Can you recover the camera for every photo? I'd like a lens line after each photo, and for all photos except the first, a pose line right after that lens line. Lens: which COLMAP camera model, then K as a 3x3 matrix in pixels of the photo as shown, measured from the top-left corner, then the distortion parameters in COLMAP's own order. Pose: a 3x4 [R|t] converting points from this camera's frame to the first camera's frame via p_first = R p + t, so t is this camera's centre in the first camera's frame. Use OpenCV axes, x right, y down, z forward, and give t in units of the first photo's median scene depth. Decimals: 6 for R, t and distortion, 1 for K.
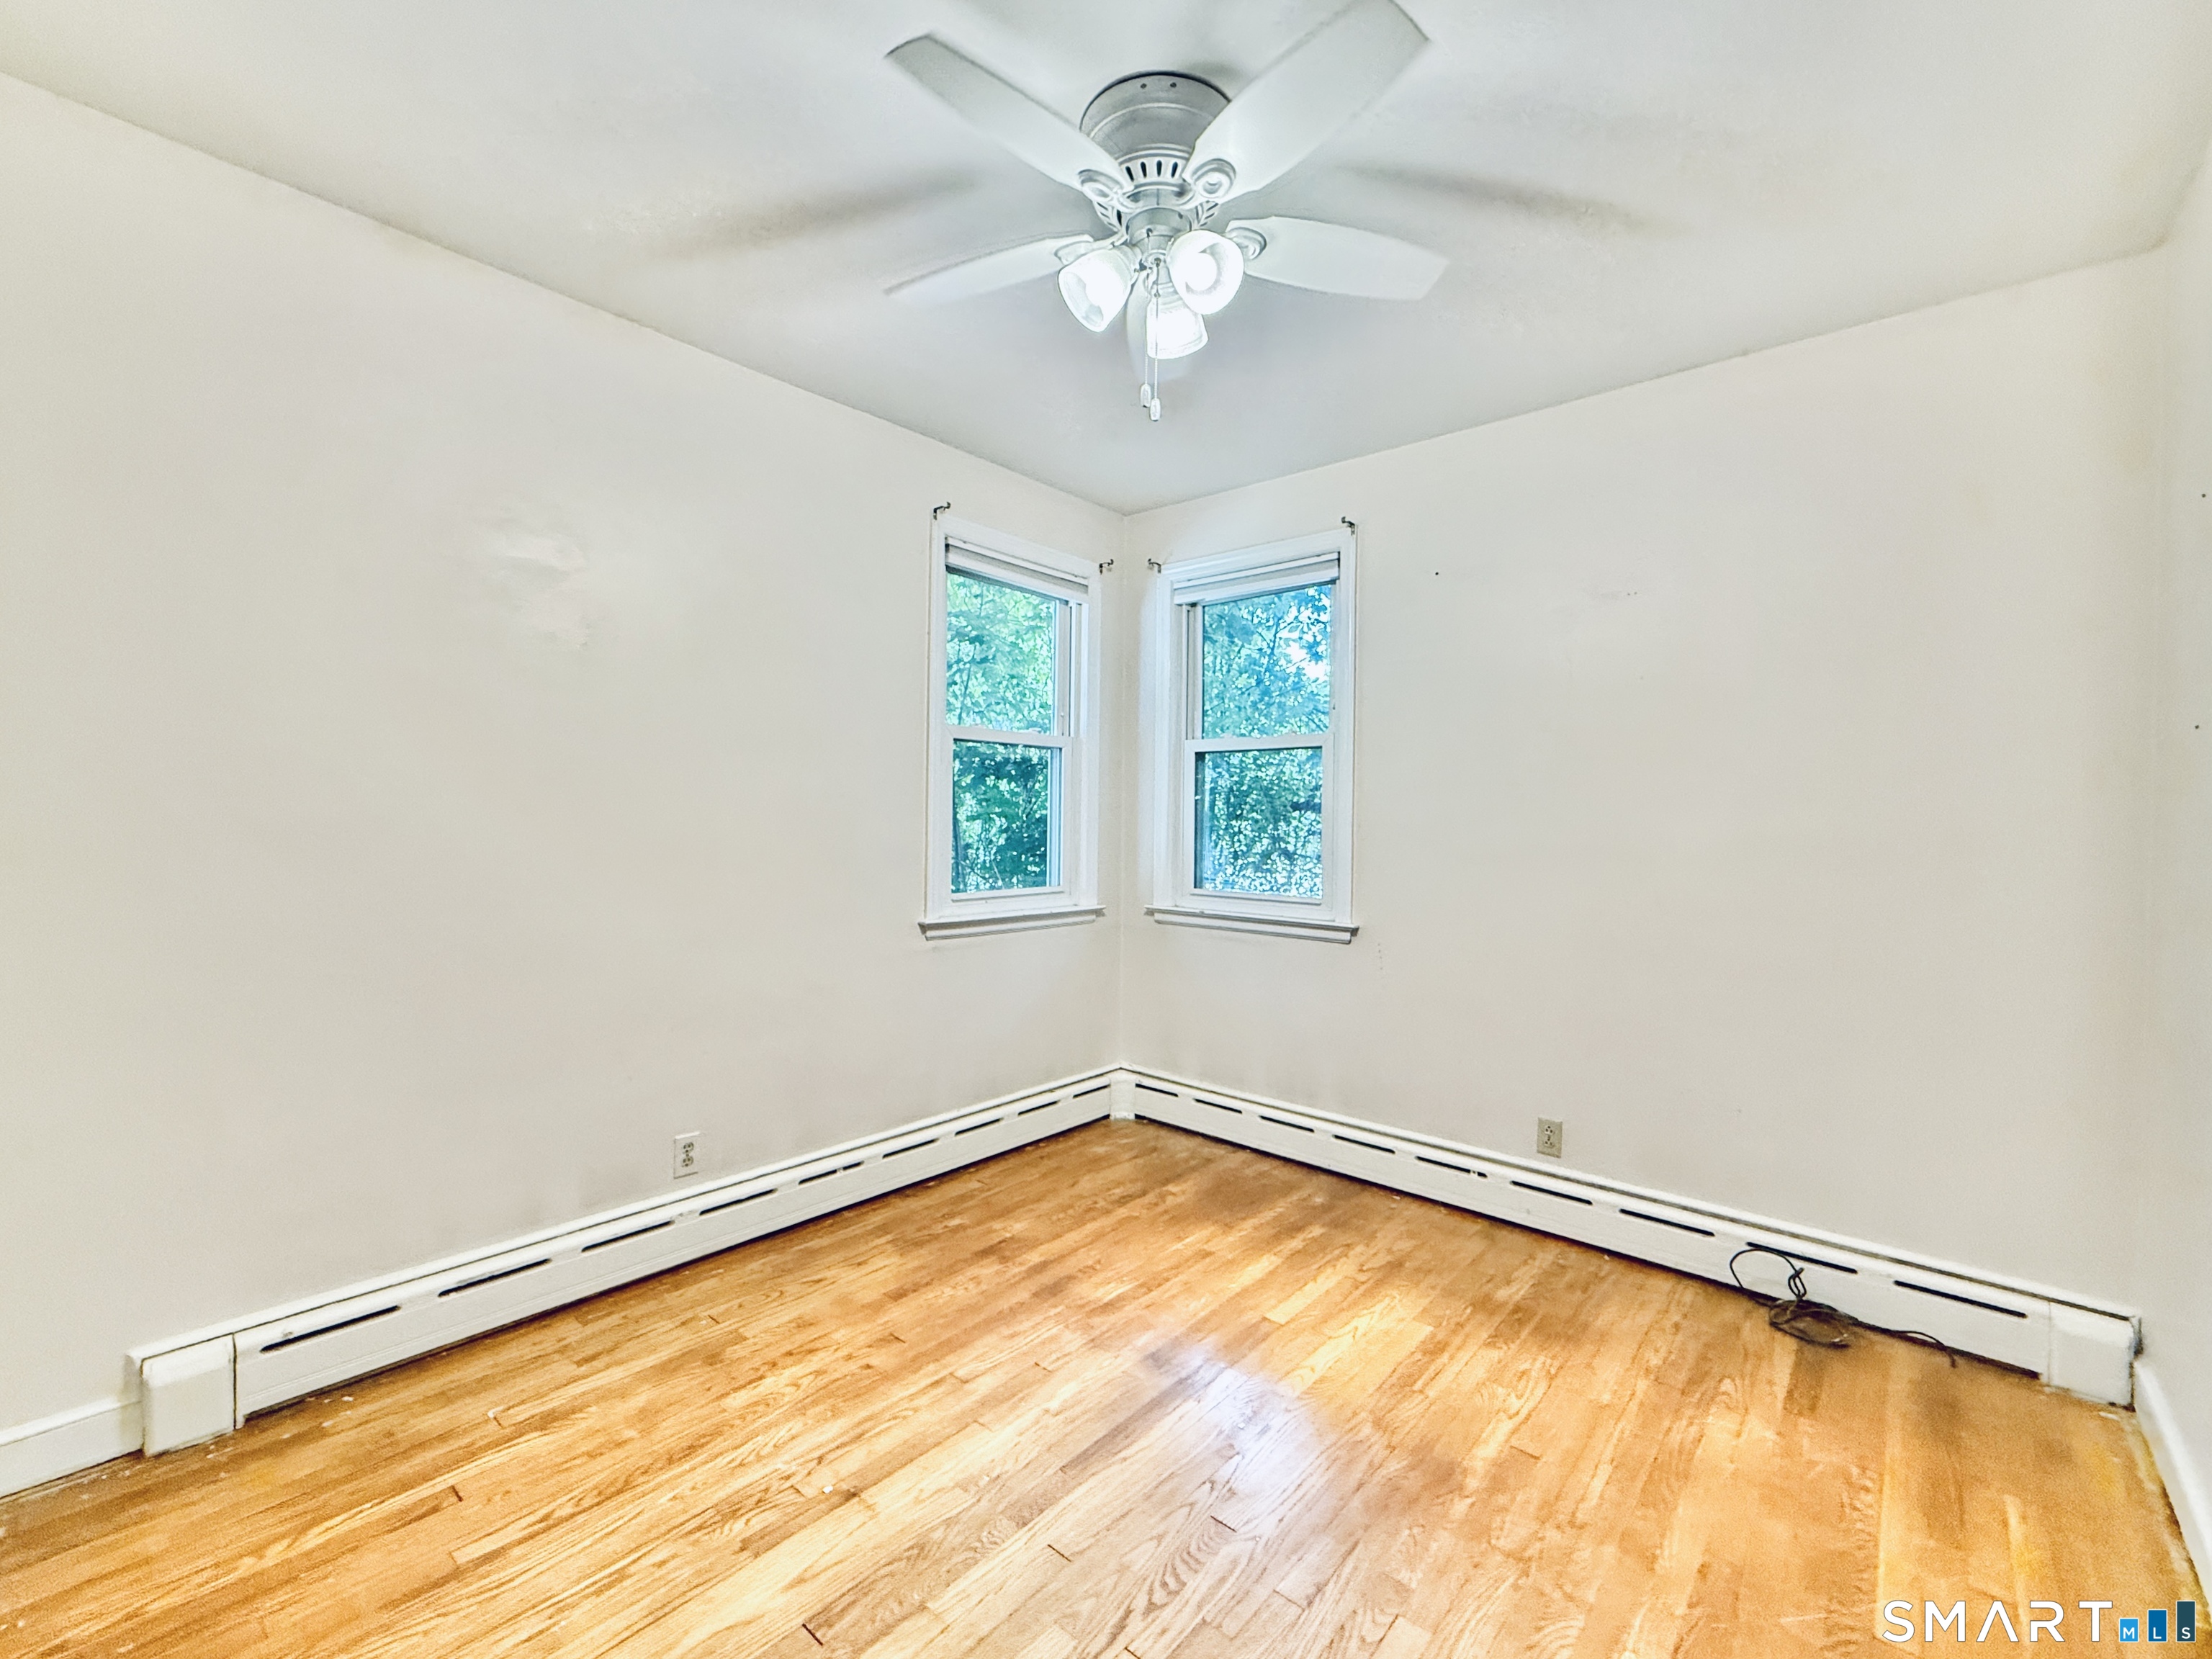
lens RADIAL K [[898.0, 0, 1125.8], [0, 898.0, 828.1], [0, 0, 1]] dist [-0.000801, -0.000045]
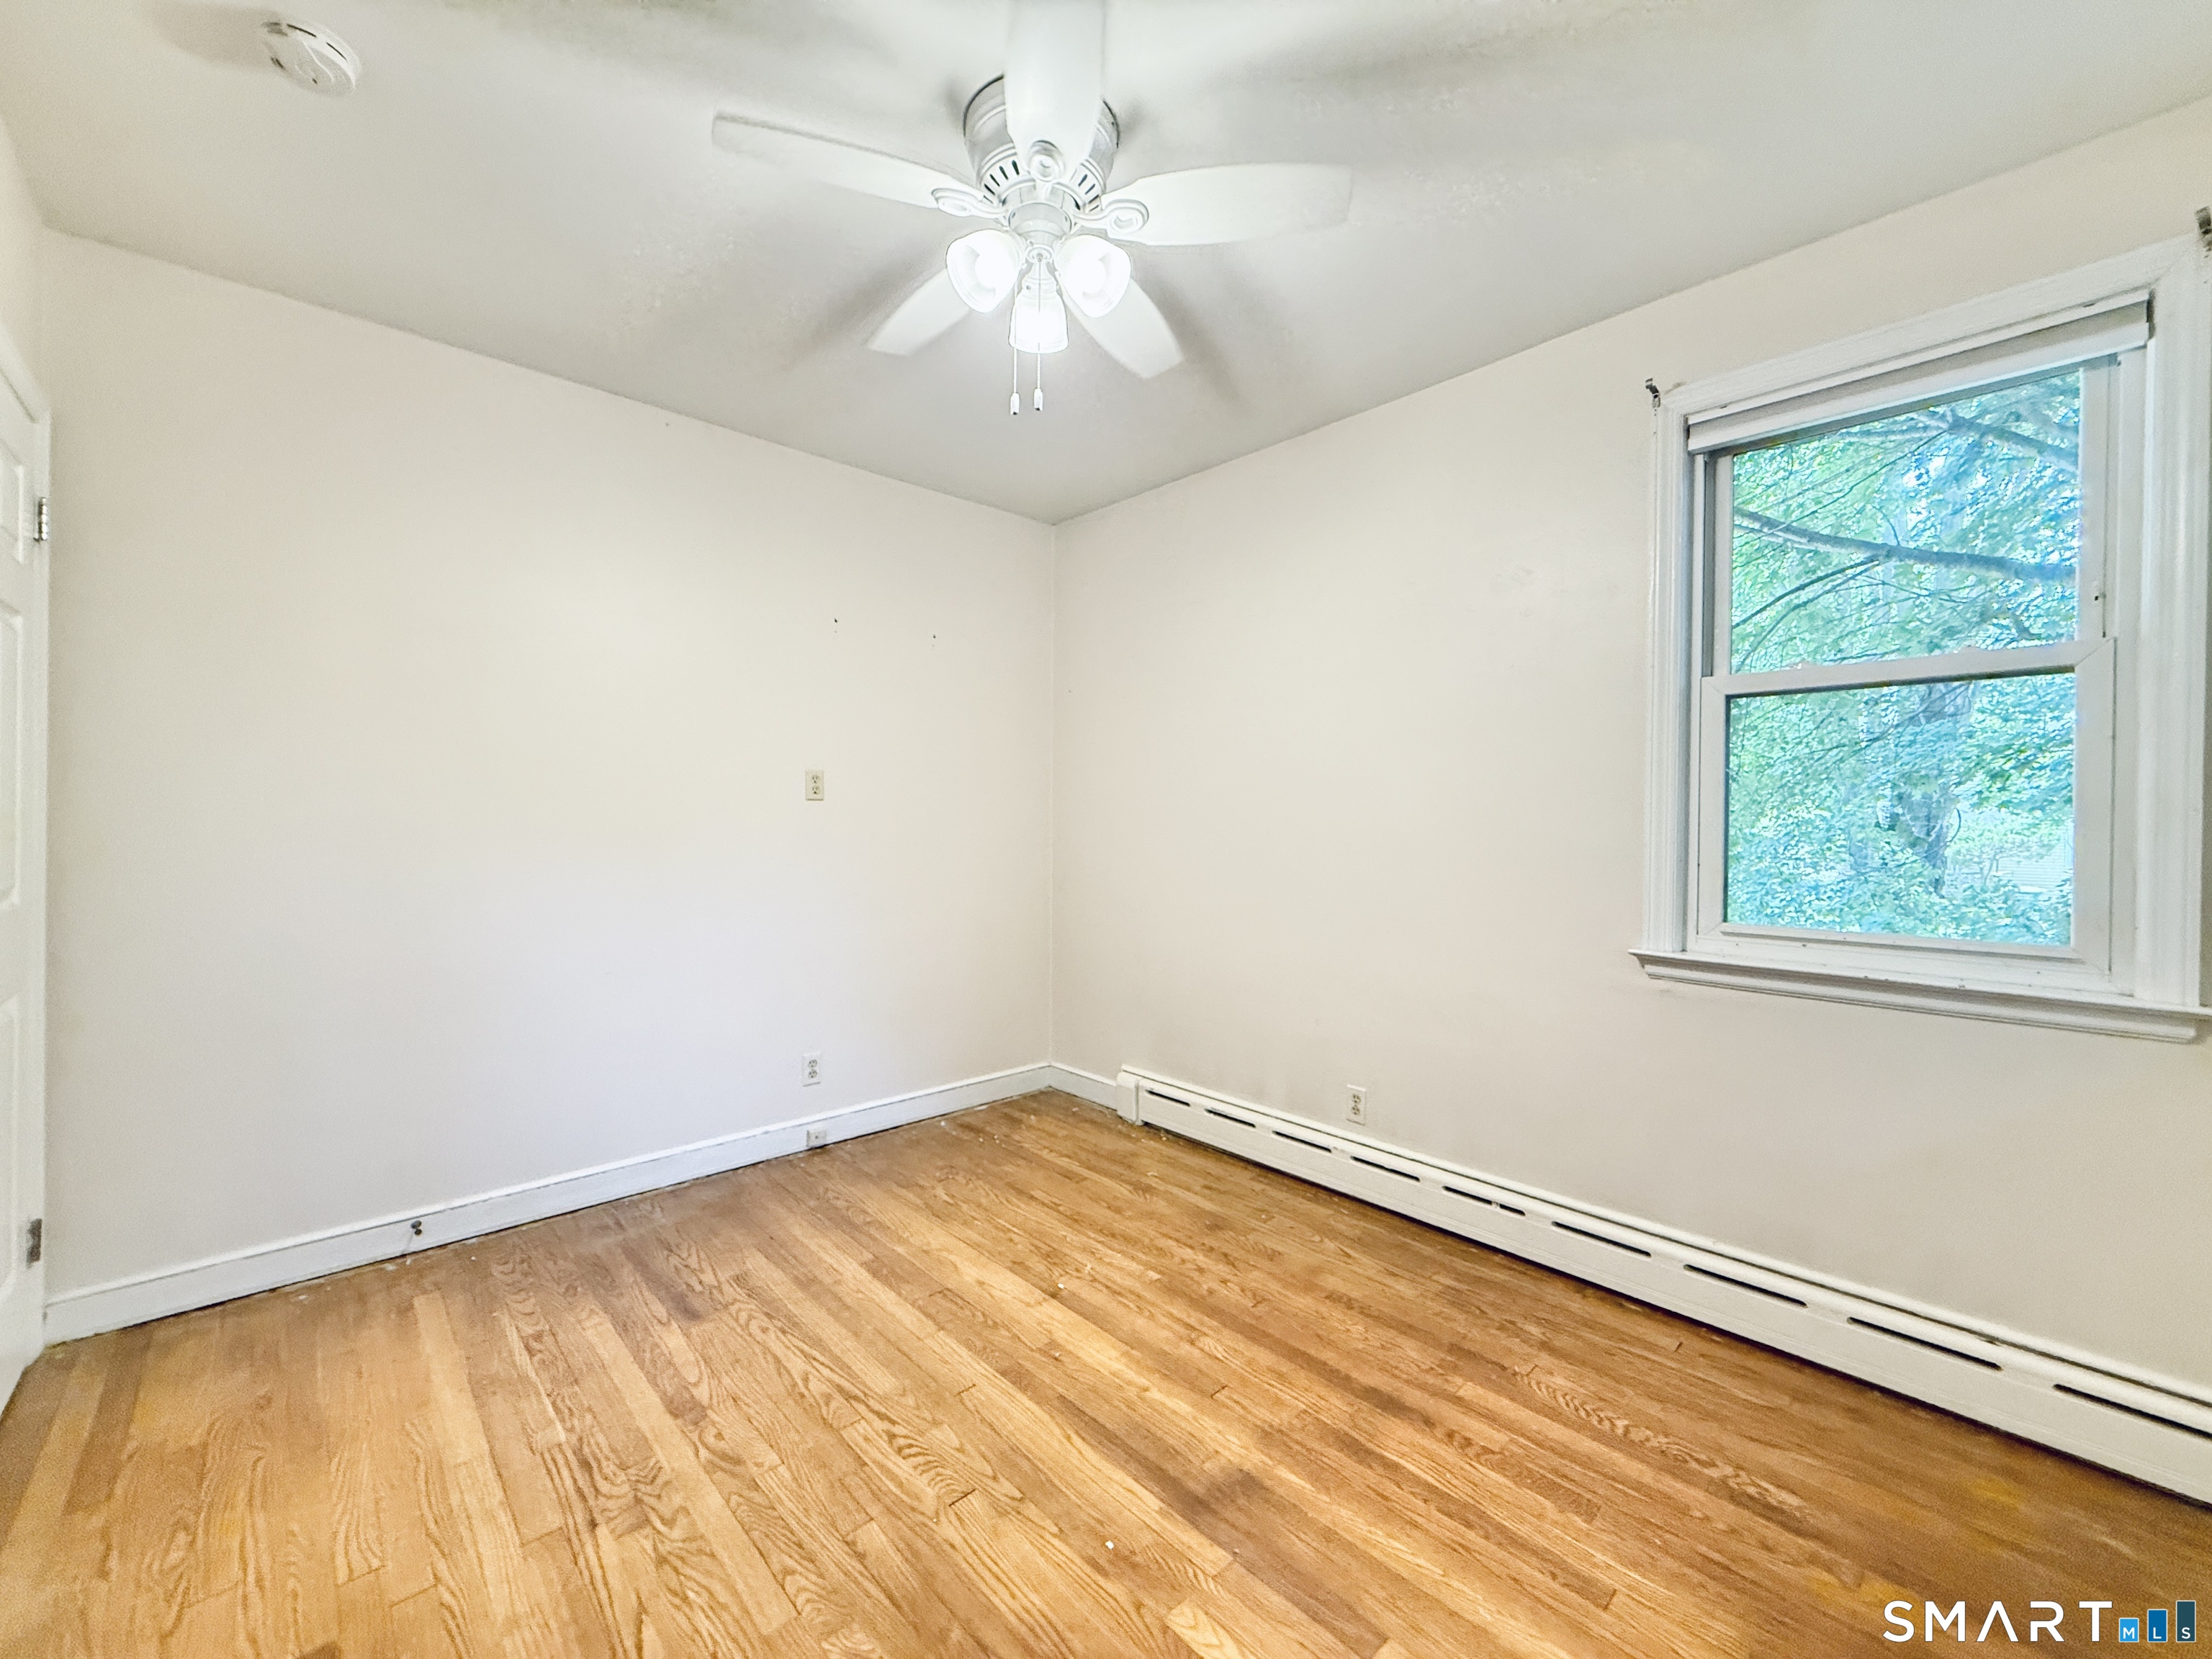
lens RADIAL K [[898.0, 0, 1125.8], [0, 898.0, 828.1], [0, 0, 1]] dist [-0.000801, -0.000045]
pose [[-0.094037, -0.009968, -0.995519, 0.869801], [-0.021428, 0.999738, -0.007986, 0.027118], [0.995338, 0.020581, -0.094226, 1.001254]]
